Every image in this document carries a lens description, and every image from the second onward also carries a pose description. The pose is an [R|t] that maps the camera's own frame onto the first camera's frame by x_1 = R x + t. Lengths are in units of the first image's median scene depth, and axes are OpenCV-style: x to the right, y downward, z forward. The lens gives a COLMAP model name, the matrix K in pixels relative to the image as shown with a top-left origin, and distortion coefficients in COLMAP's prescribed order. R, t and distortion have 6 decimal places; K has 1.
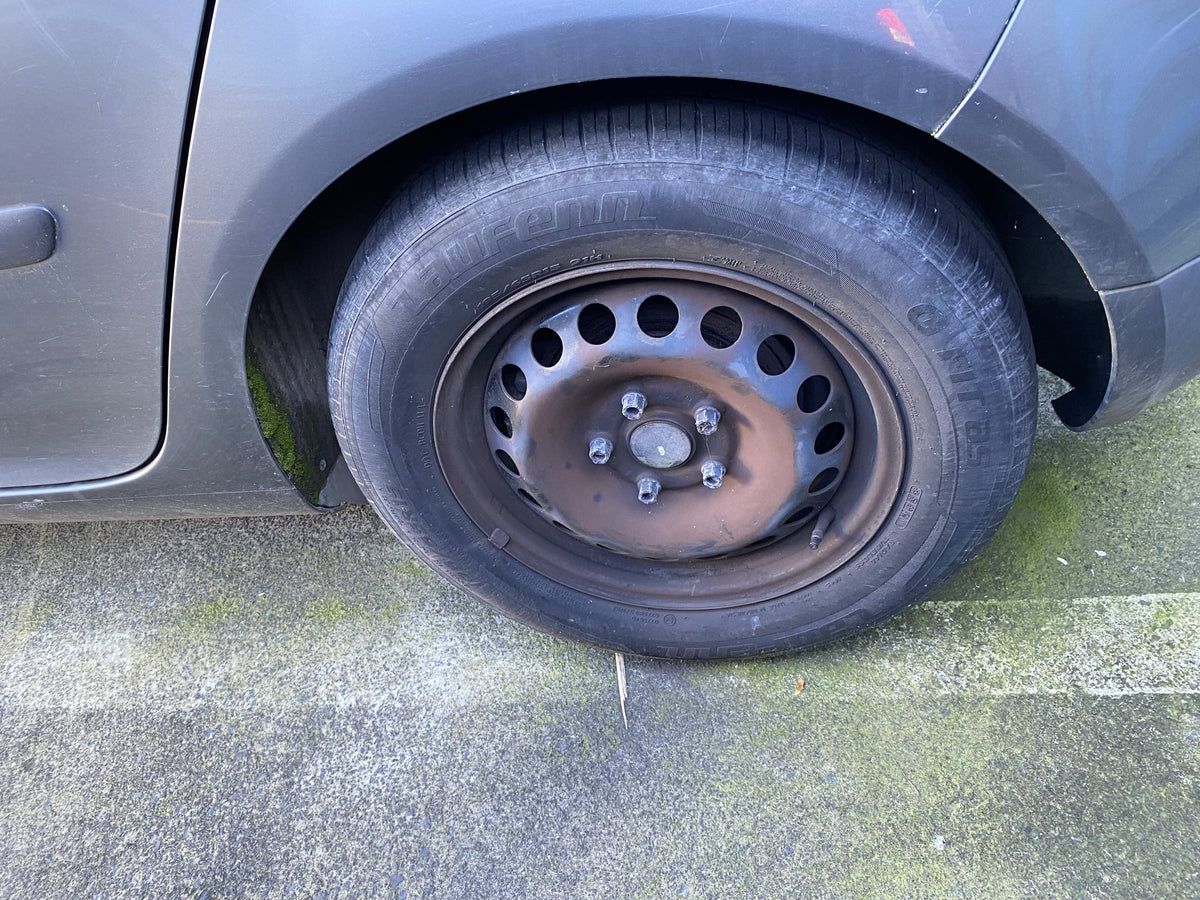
lens RADIAL K [[916.3, 0, 600.3], [0, 916.3, 432.9], [0, 0, 1]] dist [0.012798, -0.021786]
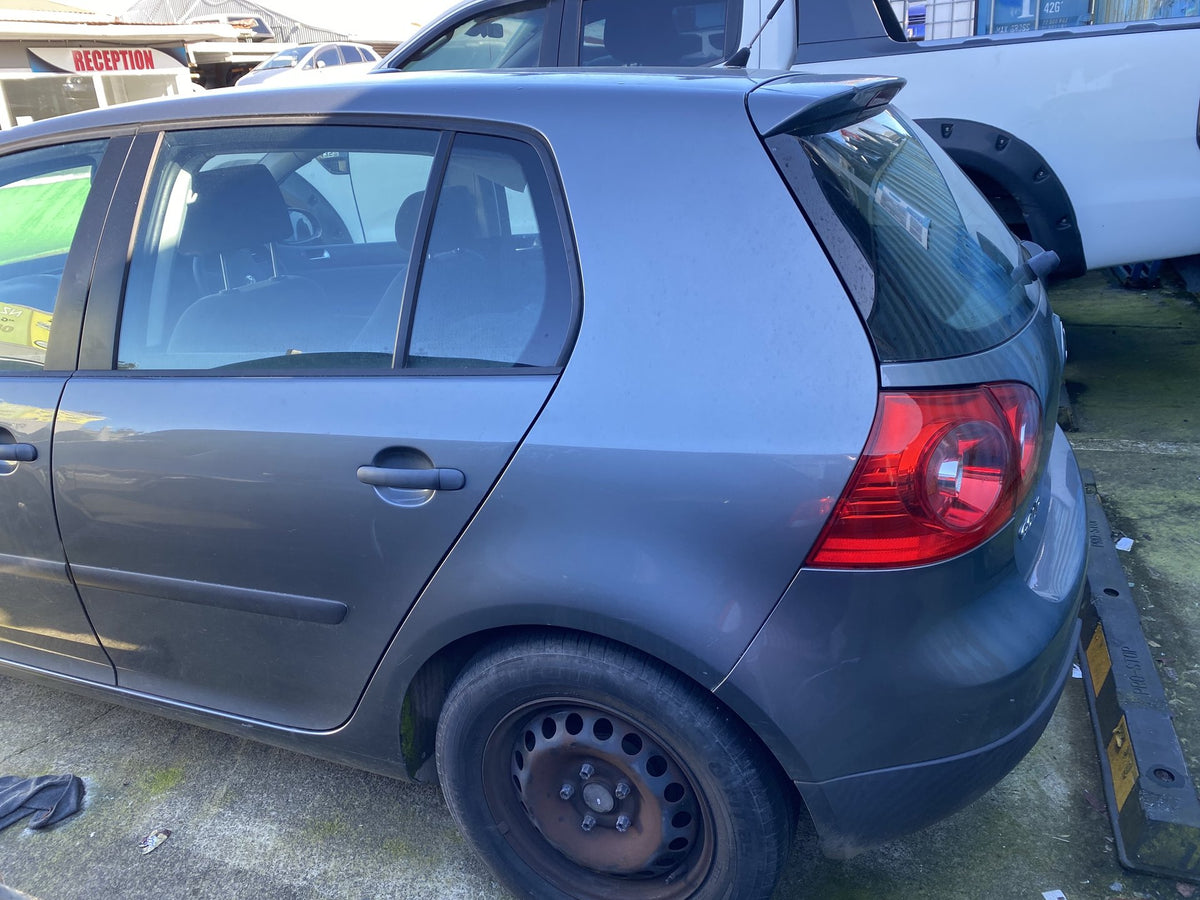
lens RADIAL K [[916.3, 0, 600.3], [0, 916.3, 432.9], [0, 0, 1]] dist [0.012798, -0.021786]
pose [[0.958120, 0.212267, -0.192219, 0.271994], [-0.264938, 0.911824, -0.313664, -0.078556], [0.108689, 0.351454, 0.929875, -0.969249]]
